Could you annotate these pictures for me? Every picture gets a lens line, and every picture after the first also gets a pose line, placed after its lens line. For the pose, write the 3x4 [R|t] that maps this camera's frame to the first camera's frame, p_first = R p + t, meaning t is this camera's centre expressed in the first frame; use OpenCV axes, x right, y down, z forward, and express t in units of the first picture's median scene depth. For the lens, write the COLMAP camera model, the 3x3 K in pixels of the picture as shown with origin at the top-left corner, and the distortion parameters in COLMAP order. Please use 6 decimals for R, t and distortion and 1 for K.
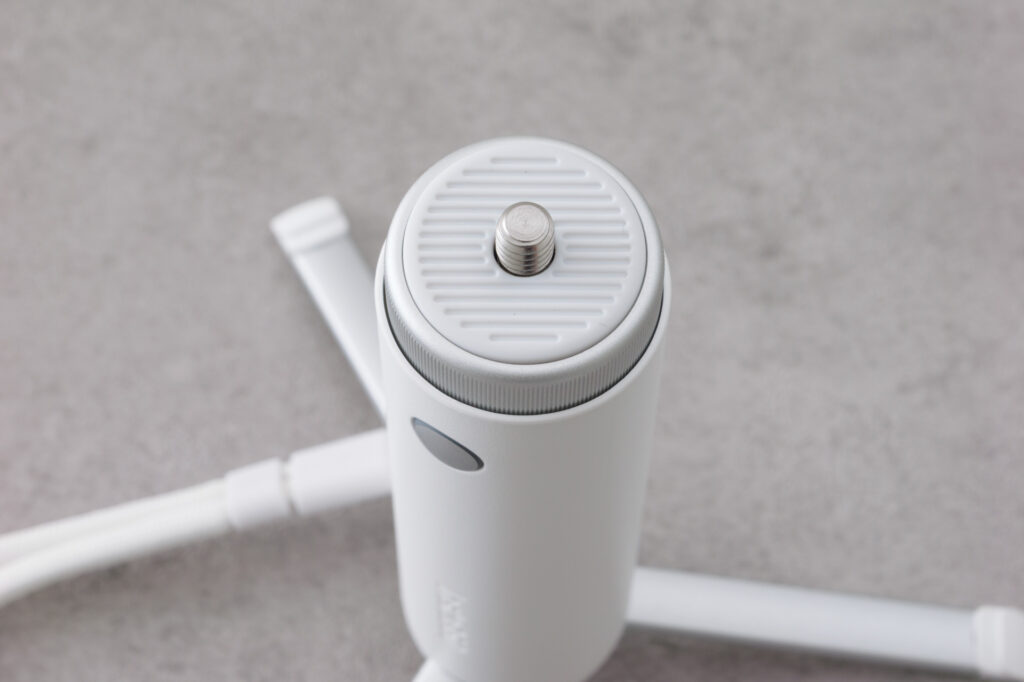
lens RADIAL K [[2740.2, 0, 541.7], [0, 2740.2, 308.5], [0, 0, 1]] dist [0.057084, 0.000000]
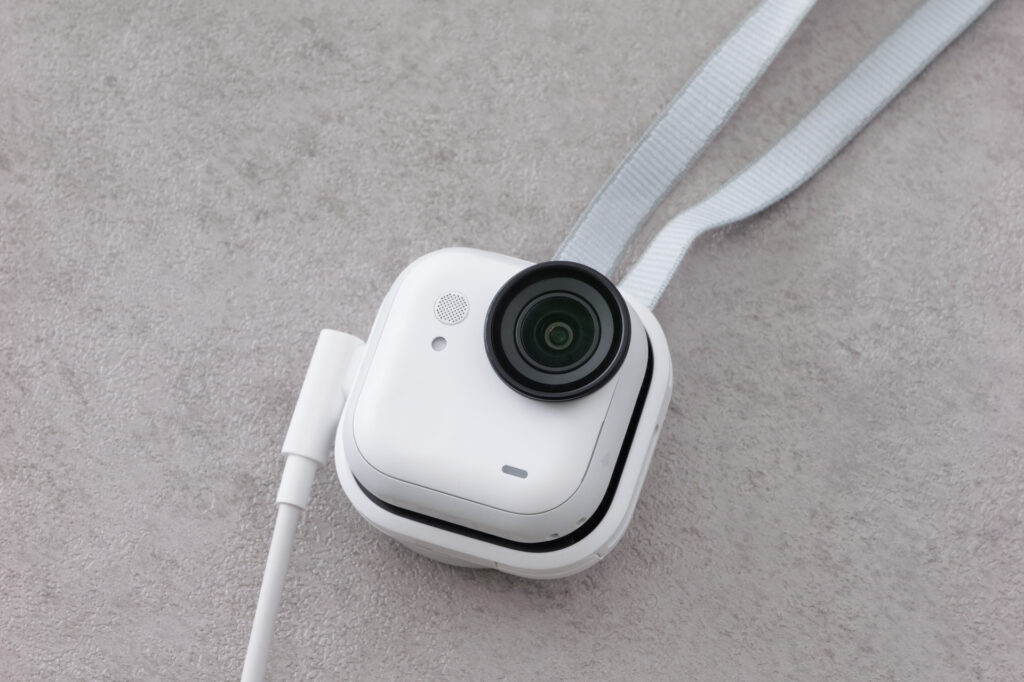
lens RADIAL K [[3156.8, 0, 502.2], [0, 3156.8, 298.4], [0, 0, 1]] dist [0.018630, 0.000000]
pose [[0.943885, 0.310513, -0.112532, 0.047764], [-0.300611, 0.948832, 0.096701, 0.010707], [0.136801, -0.057446, 0.988931, -0.392942]]
